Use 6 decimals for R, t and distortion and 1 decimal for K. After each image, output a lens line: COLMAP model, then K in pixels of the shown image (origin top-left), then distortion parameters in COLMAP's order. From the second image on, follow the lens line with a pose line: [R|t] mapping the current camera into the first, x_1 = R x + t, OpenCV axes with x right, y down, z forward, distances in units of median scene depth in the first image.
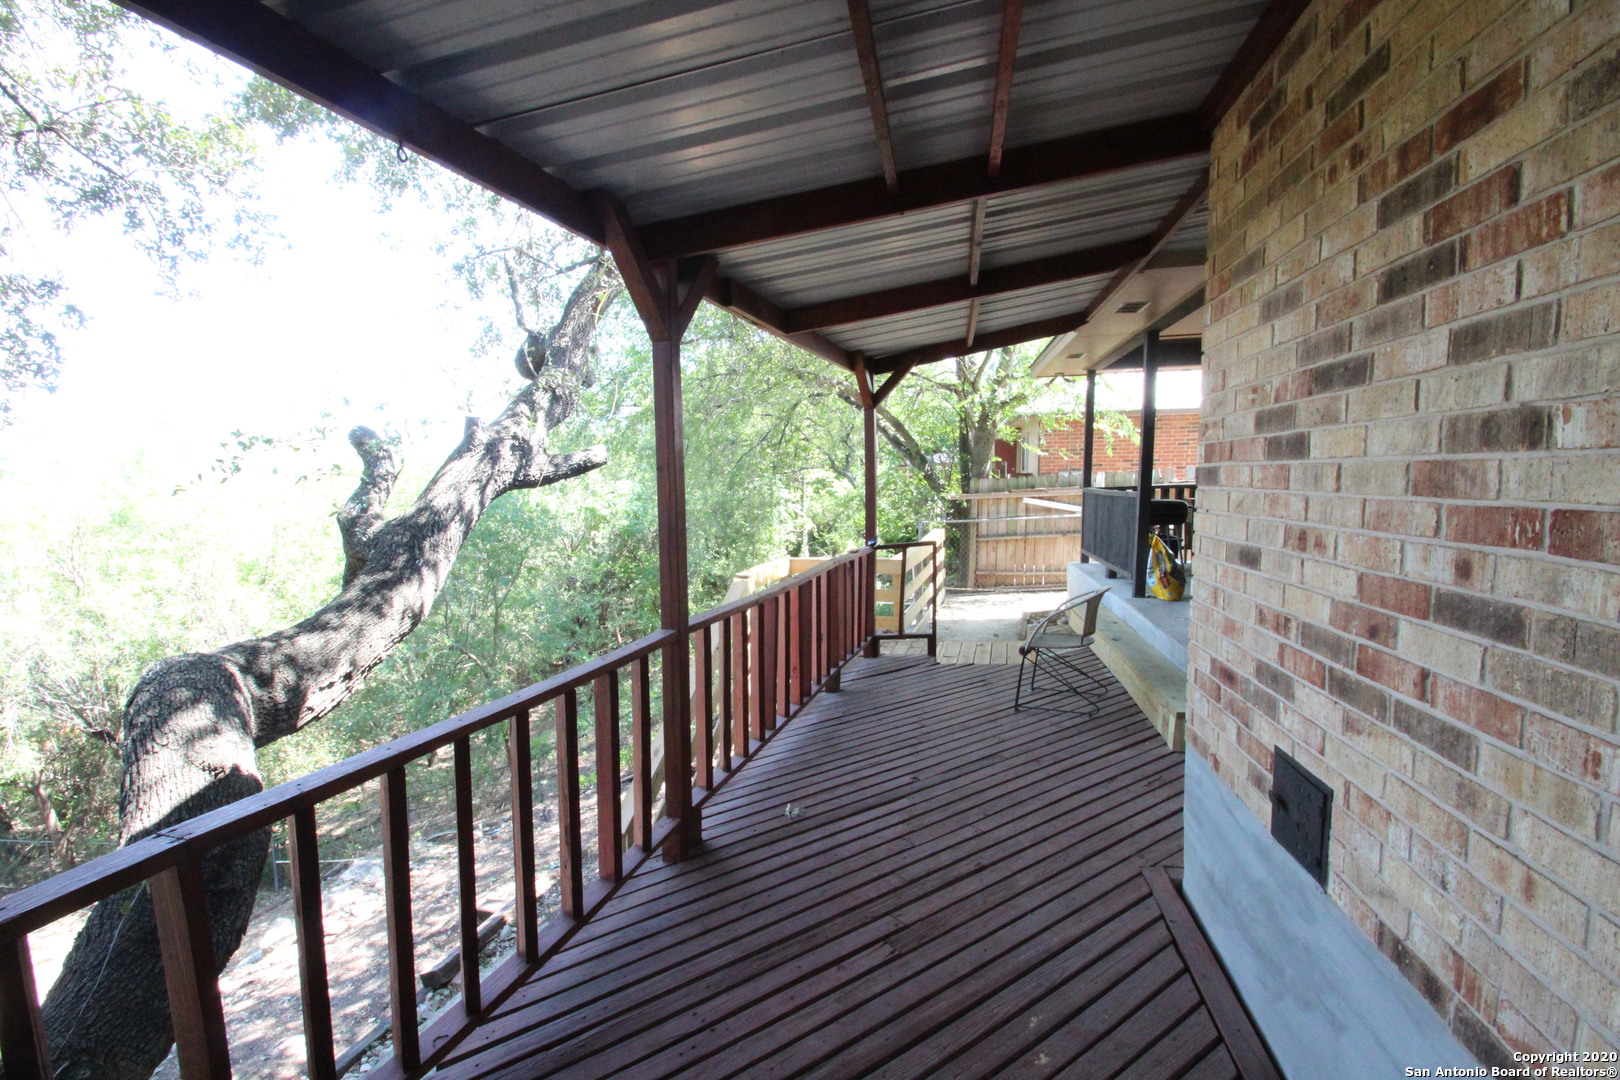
lens RADIAL K [[757.4, 0, 795.2], [0, 757.4, 557.6], [0, 0, 1]] dist [0.012847, -0.016114]
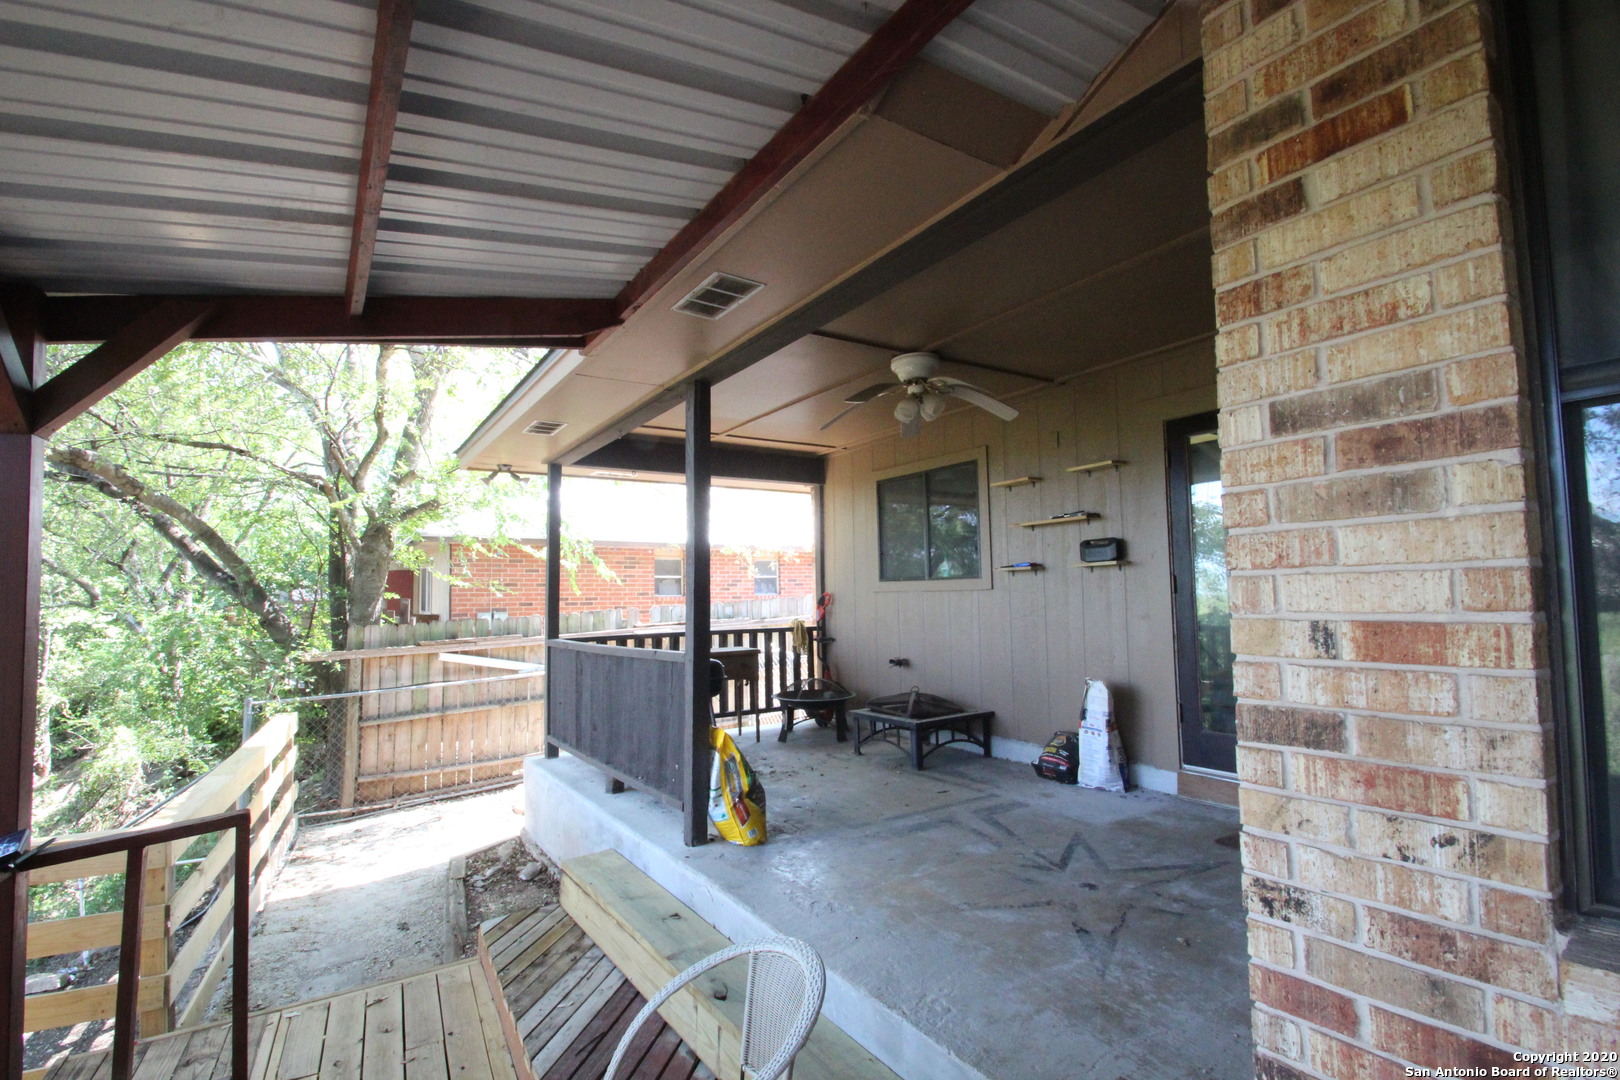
lens RADIAL K [[762.7, 0, 806.1], [0, 762.7, 558.3], [0, 0, 1]] dist [0.012995, -0.015169]
pose [[0.719931, 0.044365, 0.692626, 0.065167], [0.081230, 0.985710, -0.147571, -0.036108], [-0.689275, 0.162503, 0.706040, 0.292352]]
